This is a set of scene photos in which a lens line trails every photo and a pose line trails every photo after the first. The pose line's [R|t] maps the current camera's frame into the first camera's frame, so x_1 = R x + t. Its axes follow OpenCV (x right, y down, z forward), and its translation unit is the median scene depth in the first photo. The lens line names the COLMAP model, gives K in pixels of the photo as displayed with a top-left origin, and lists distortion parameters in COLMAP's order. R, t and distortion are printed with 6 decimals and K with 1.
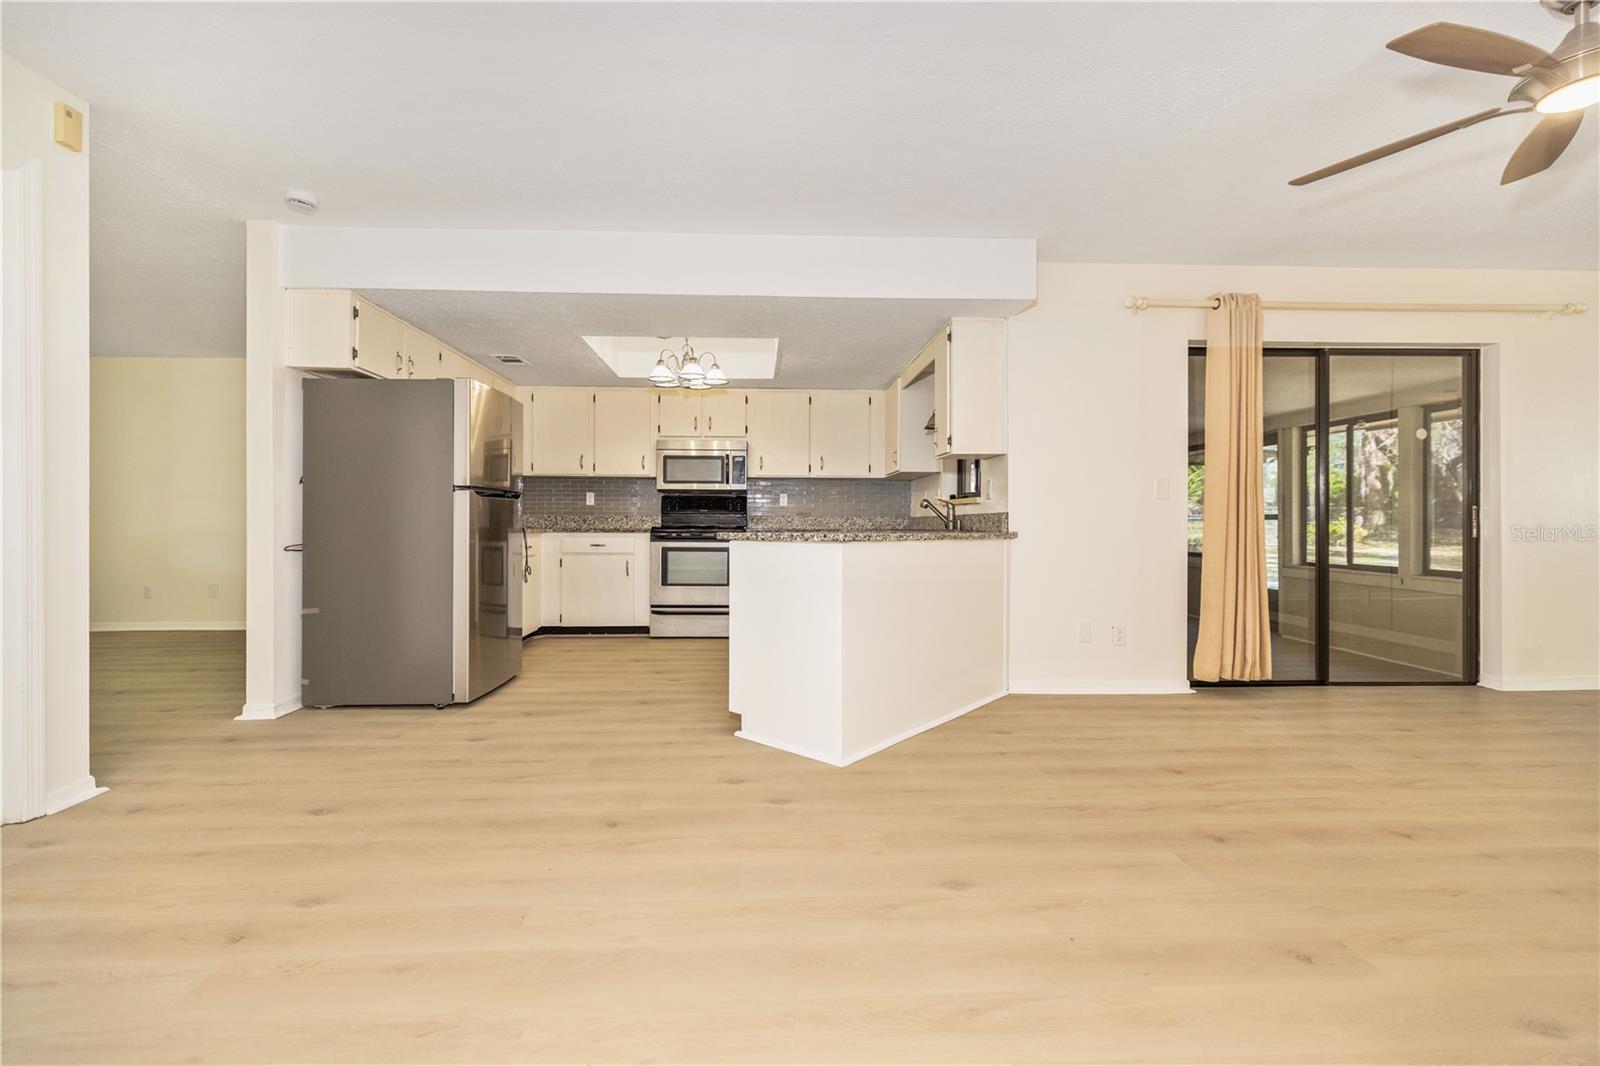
lens RADIAL K [[675.9, 0, 787.0], [0, 675.9, 521.5], [0, 0, 1]] dist [0.001116, 0.000172]
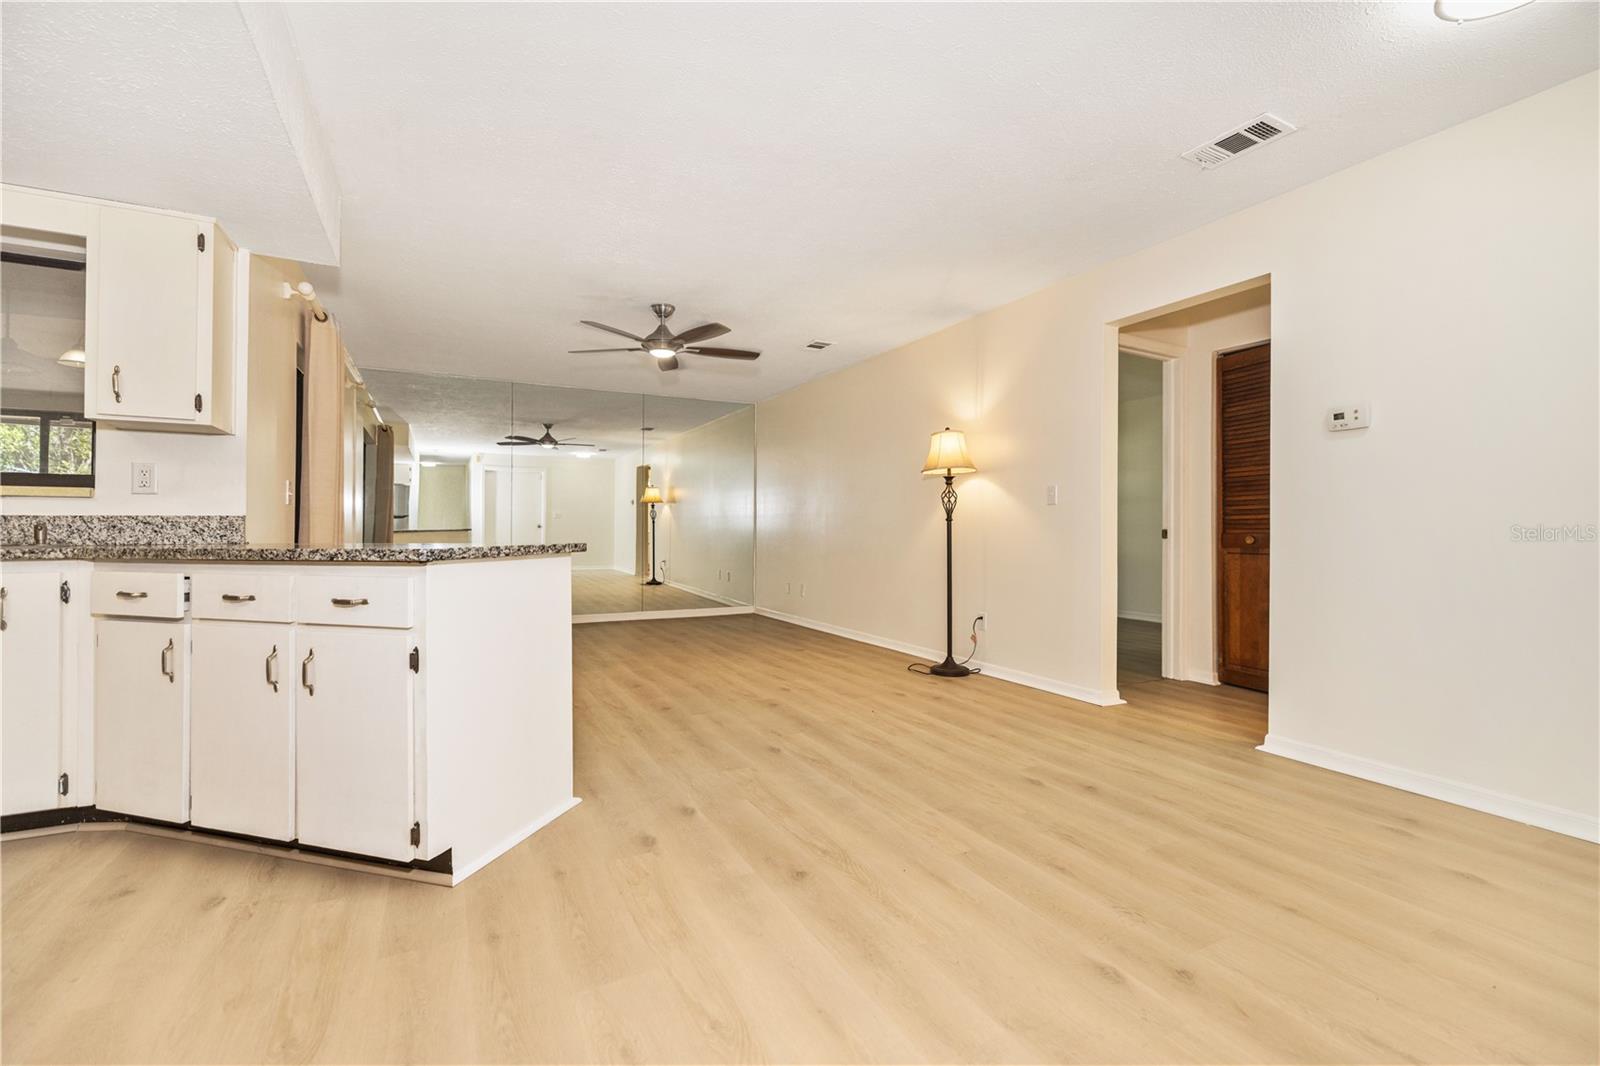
lens RADIAL K [[680.2, 0, 789.8], [0, 680.2, 526.2], [0, 0, 1]] dist [0.001779, 0.000052]
pose [[-0.420928, 0.002405, 0.907091, -0.565627], [-0.000893, 0.999995, -0.003065, -0.000342], [-0.907094, -0.002100, -0.420924, 0.743359]]
